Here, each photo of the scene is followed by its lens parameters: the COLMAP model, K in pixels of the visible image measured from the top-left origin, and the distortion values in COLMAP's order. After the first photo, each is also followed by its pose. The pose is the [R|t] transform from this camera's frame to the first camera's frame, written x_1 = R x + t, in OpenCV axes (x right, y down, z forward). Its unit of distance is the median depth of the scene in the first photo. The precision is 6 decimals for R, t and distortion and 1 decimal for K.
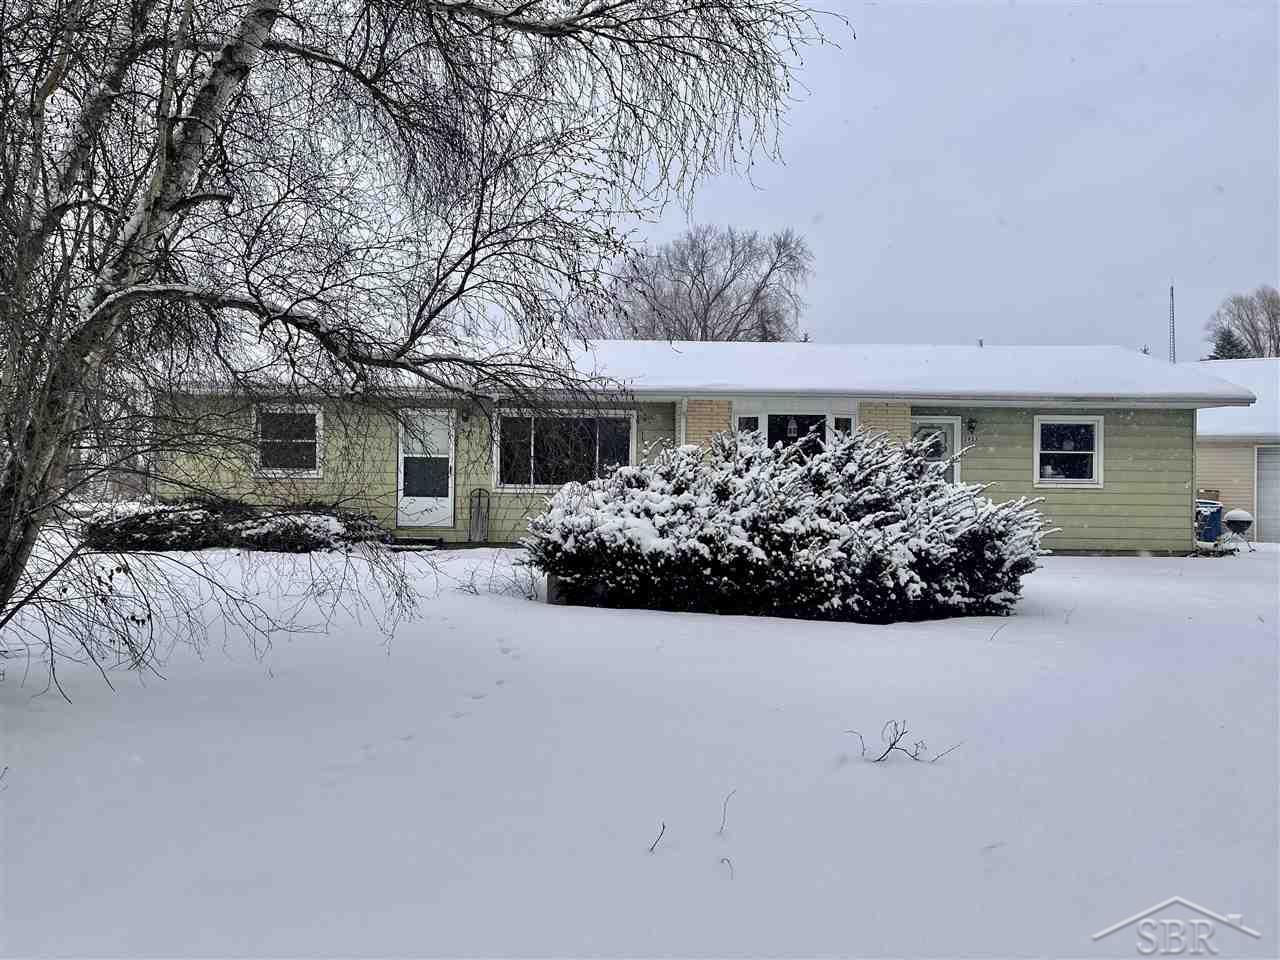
lens RADIAL K [[929.3, 0, 640.0], [0, 929.3, 480.0], [0, 0, 1]] dist [0.053727, -0.077604]
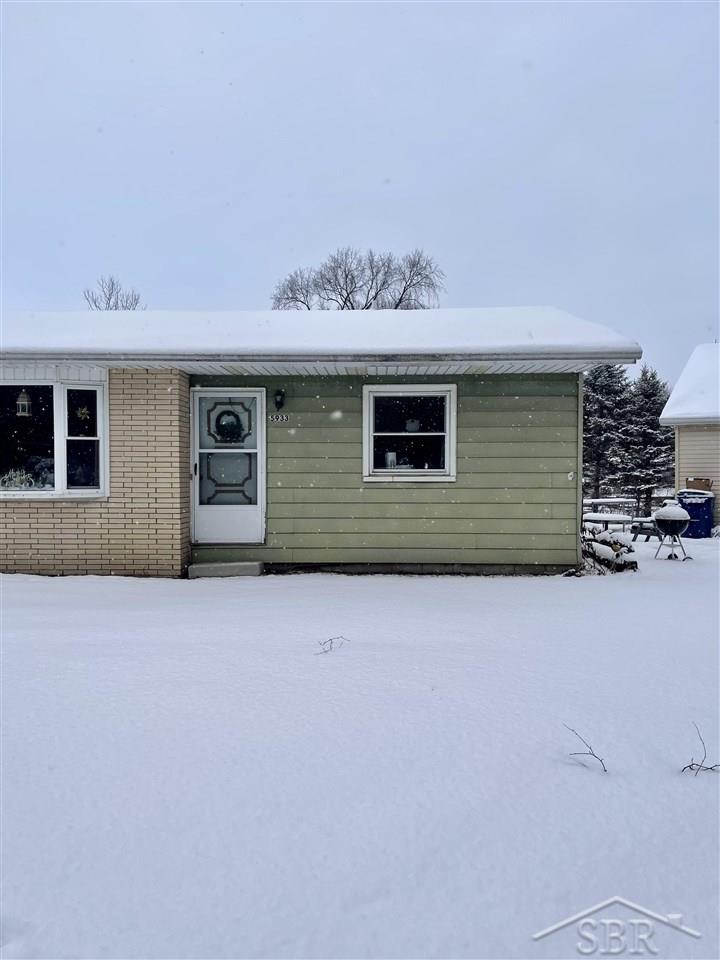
lens RADIAL K [[697.0, 0, 356.8], [0, 697.0, 487.0], [0, 0, 1]] dist [0.053727, -0.077604]
pose [[0.998038, -0.008520, -0.062029, 0.448136], [0.010050, 0.999652, 0.024398, -0.001177], [0.061800, -0.024973, 0.997776, 0.435729]]
